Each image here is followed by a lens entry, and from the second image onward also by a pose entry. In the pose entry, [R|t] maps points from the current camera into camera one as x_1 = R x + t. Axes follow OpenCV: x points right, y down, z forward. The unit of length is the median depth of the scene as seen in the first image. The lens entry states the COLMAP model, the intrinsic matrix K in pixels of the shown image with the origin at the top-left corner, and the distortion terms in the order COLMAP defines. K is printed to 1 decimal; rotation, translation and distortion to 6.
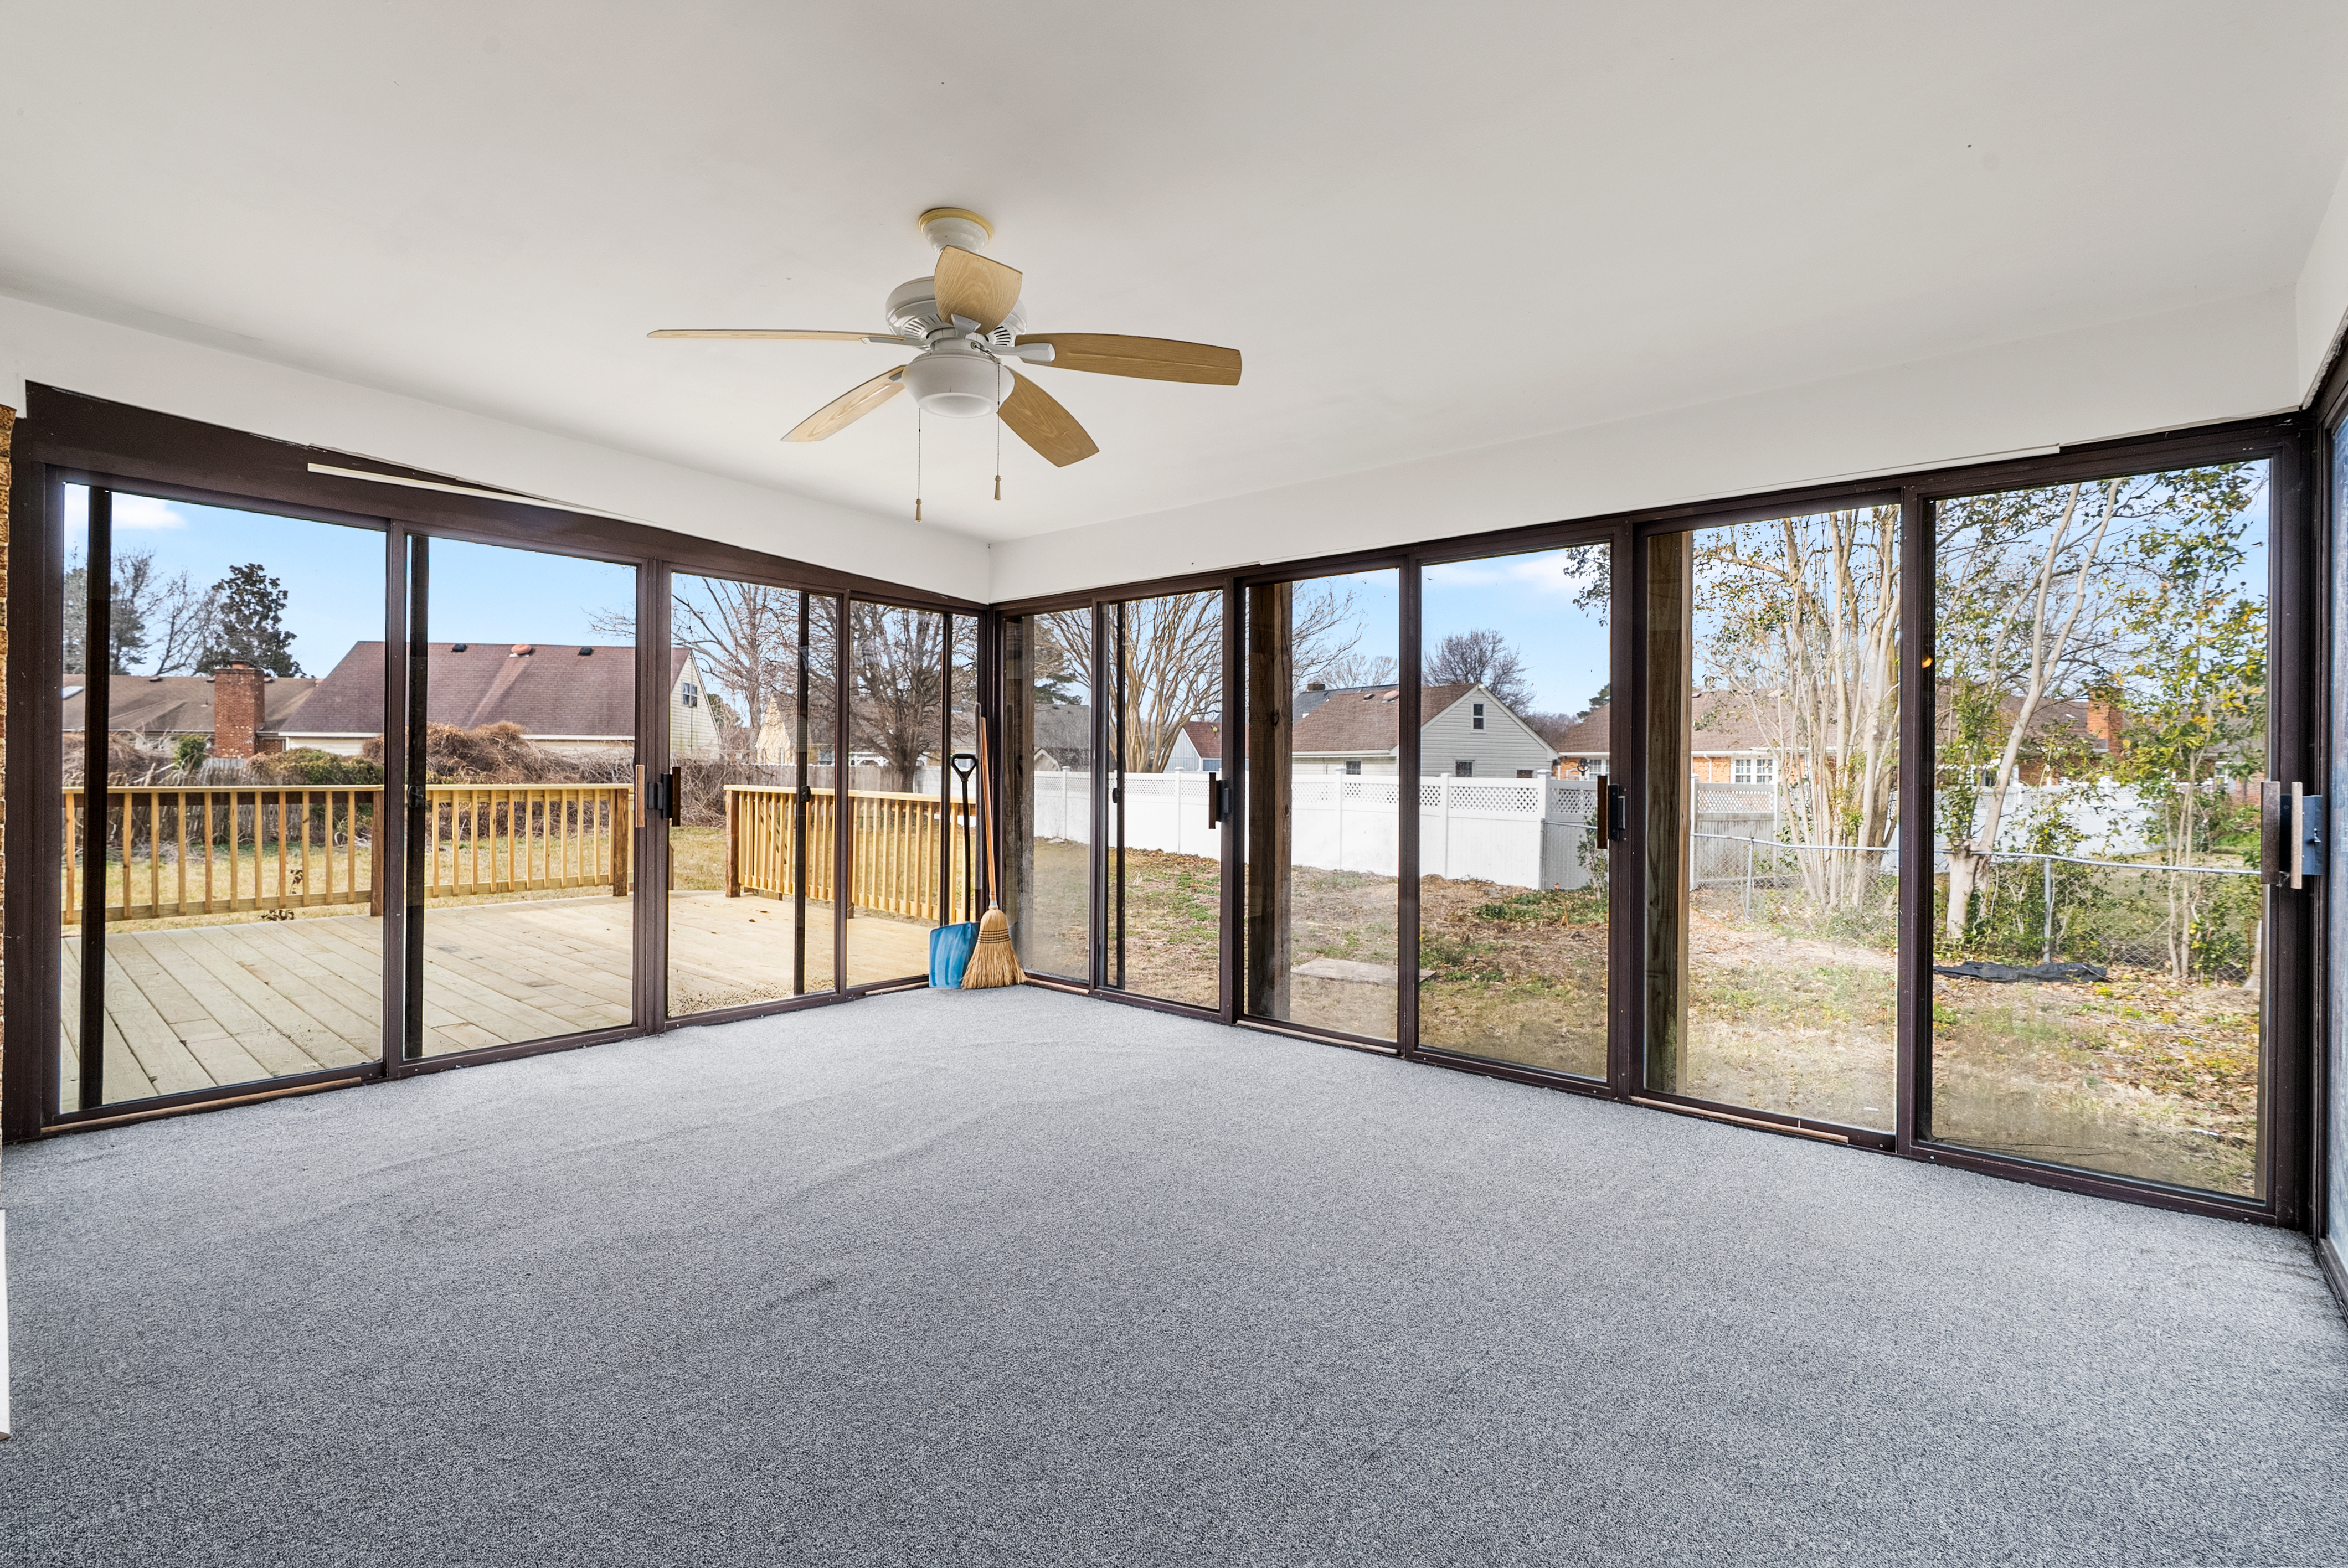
lens RADIAL K [[1069.8, 0, 1174.0], [0, 1069.8, 784.0], [0, 0, 1]] dist [0.000660, 0.000495]
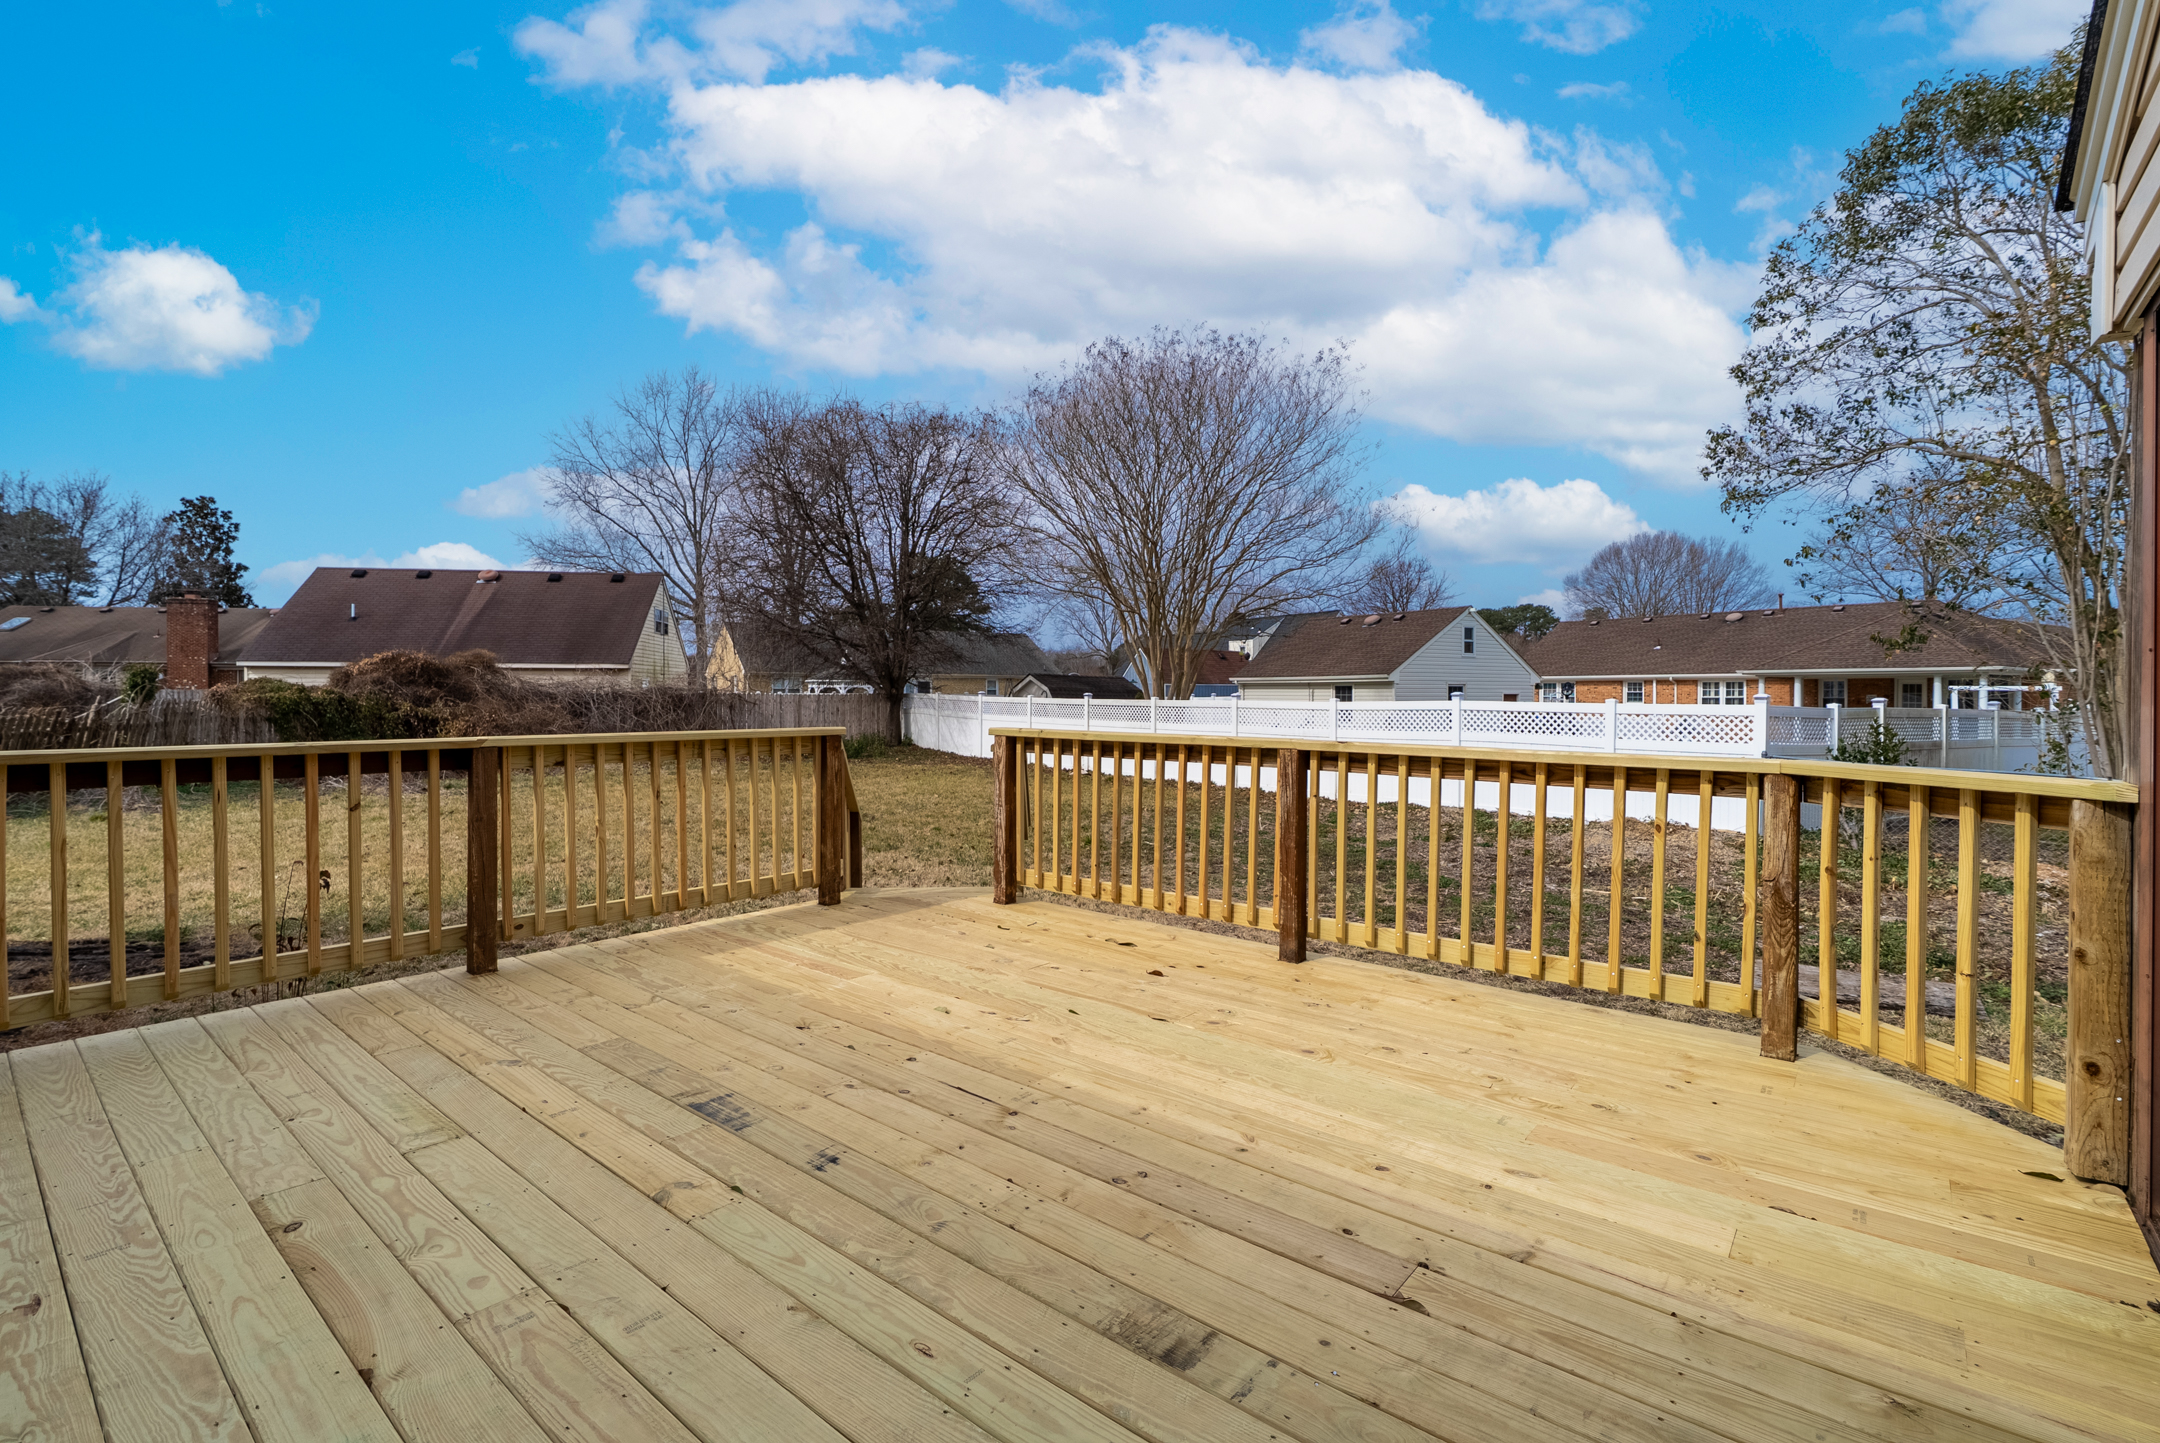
lens RADIAL K [[978.3, 0, 1077.1], [0, 978.3, 706.8], [0, 0, 1]] dist [0.001175, 0.000144]
pose [[0.999801, -0.005923, 0.019041, -0.089837], [0.005950, 0.999981, -0.001338, -0.002406], [-0.019033, 0.001451, 0.999818, 0.098497]]
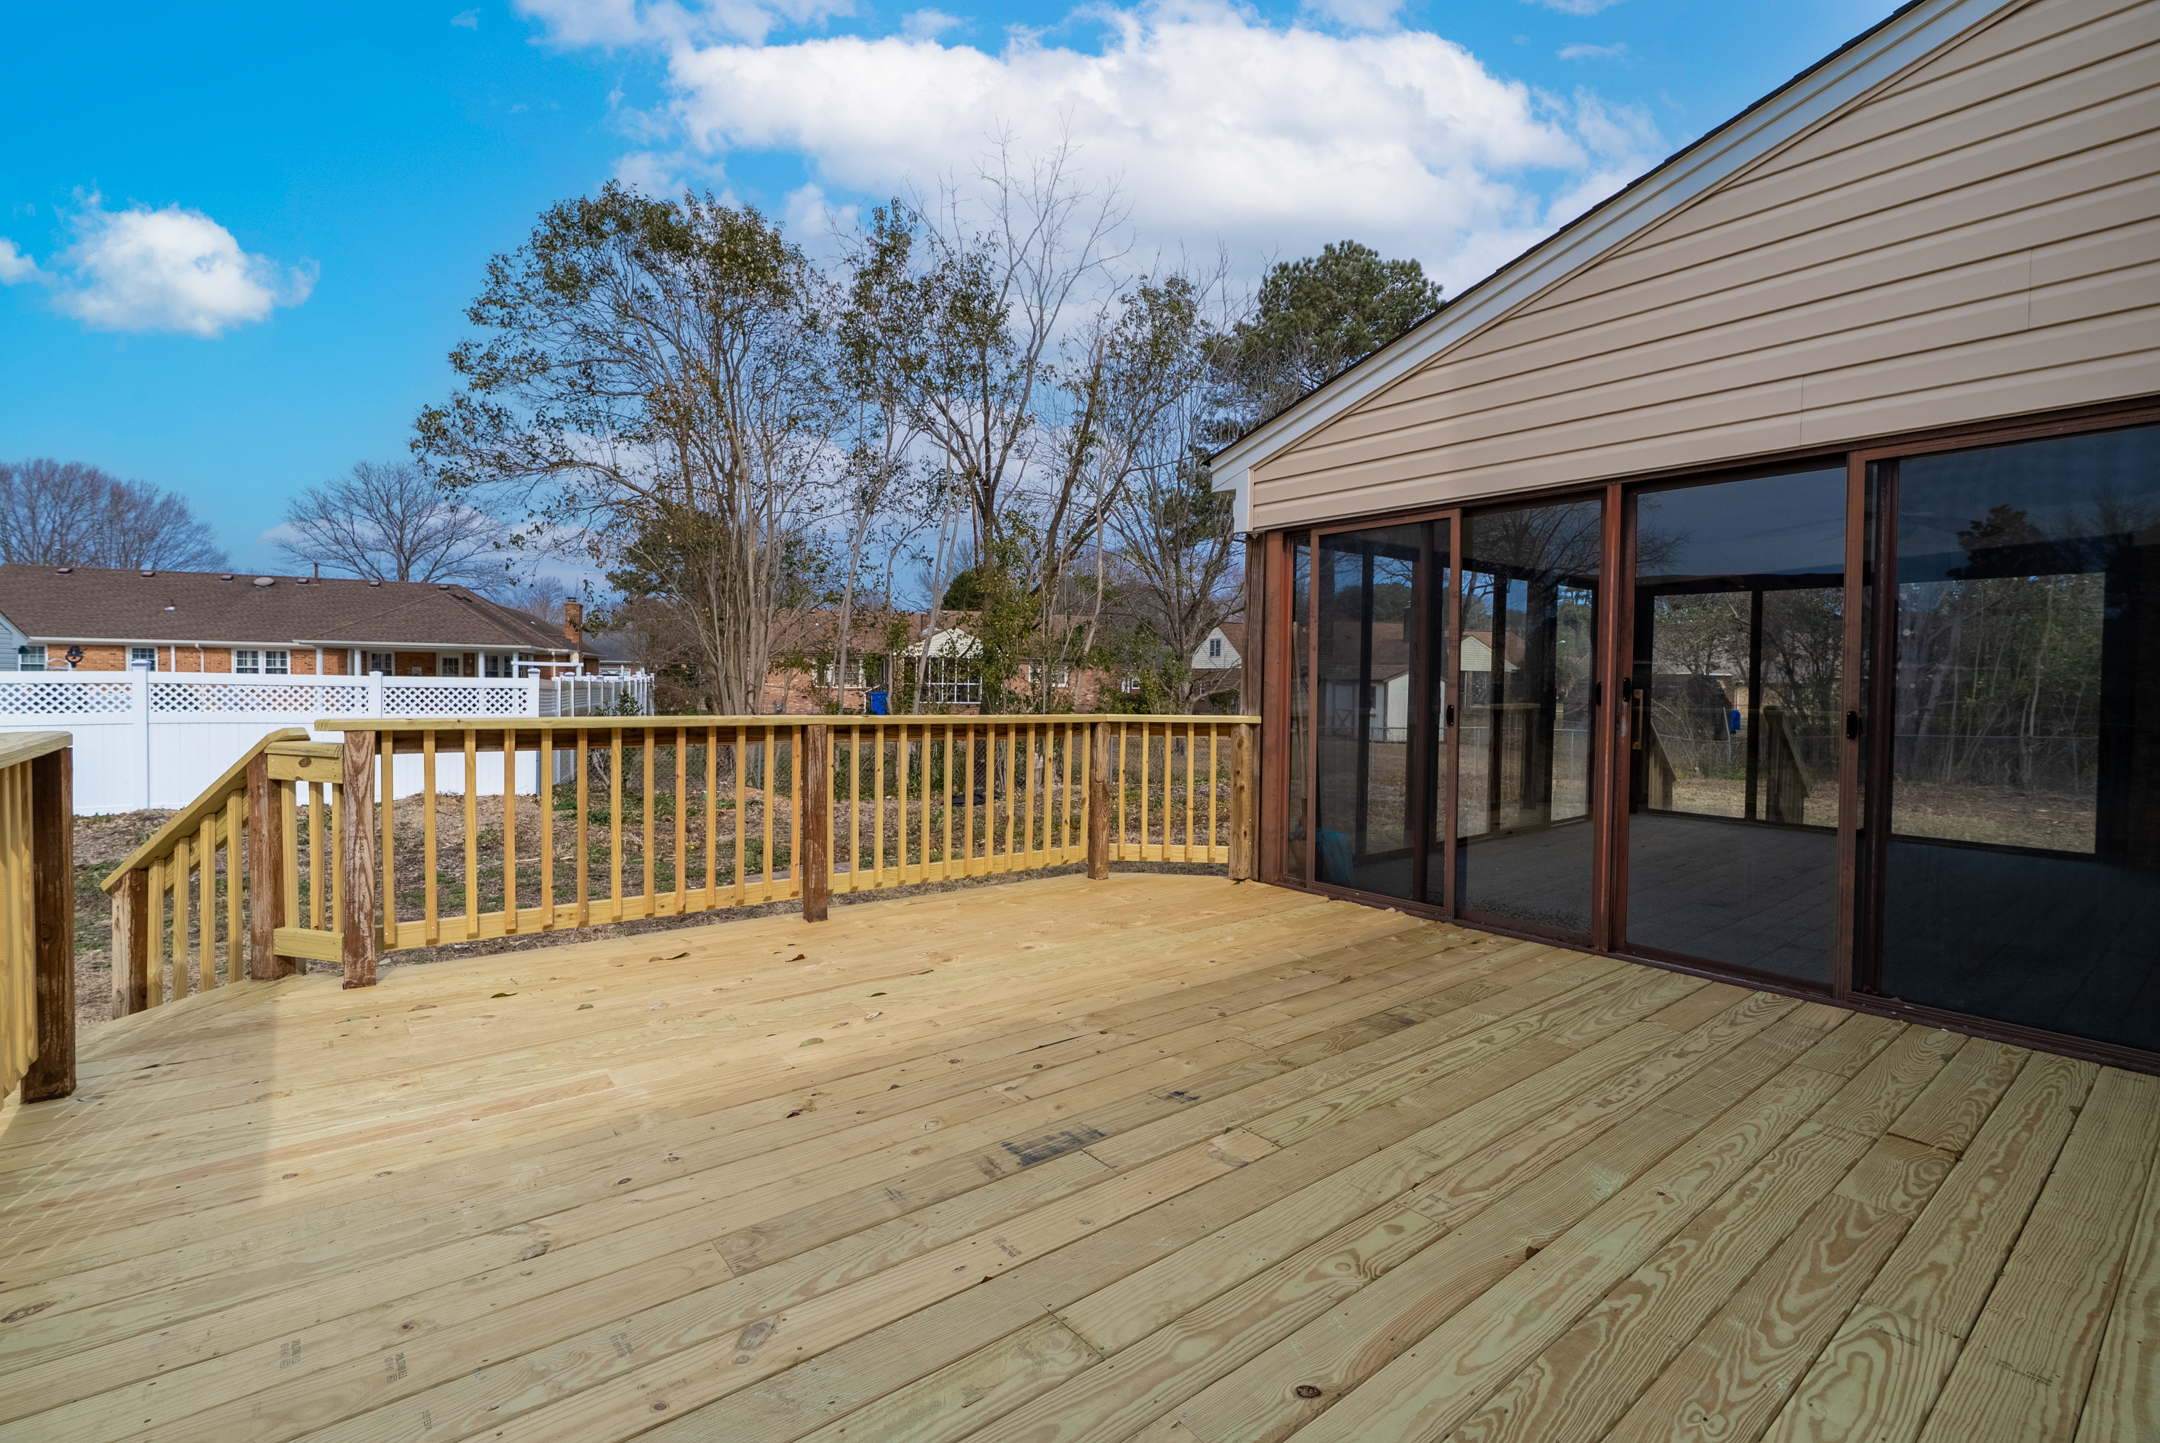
lens RADIAL K [[970.5, 0, 1074.5], [0, 970.5, 702.6], [0, 0, 1]] dist [-0.002606, 0.000593]
pose [[0.179650, -0.030141, 0.983269, -0.179046], [0.000485, 0.999533, 0.030551, -0.003919], [-0.983730, -0.005012, 0.179581, 0.160246]]
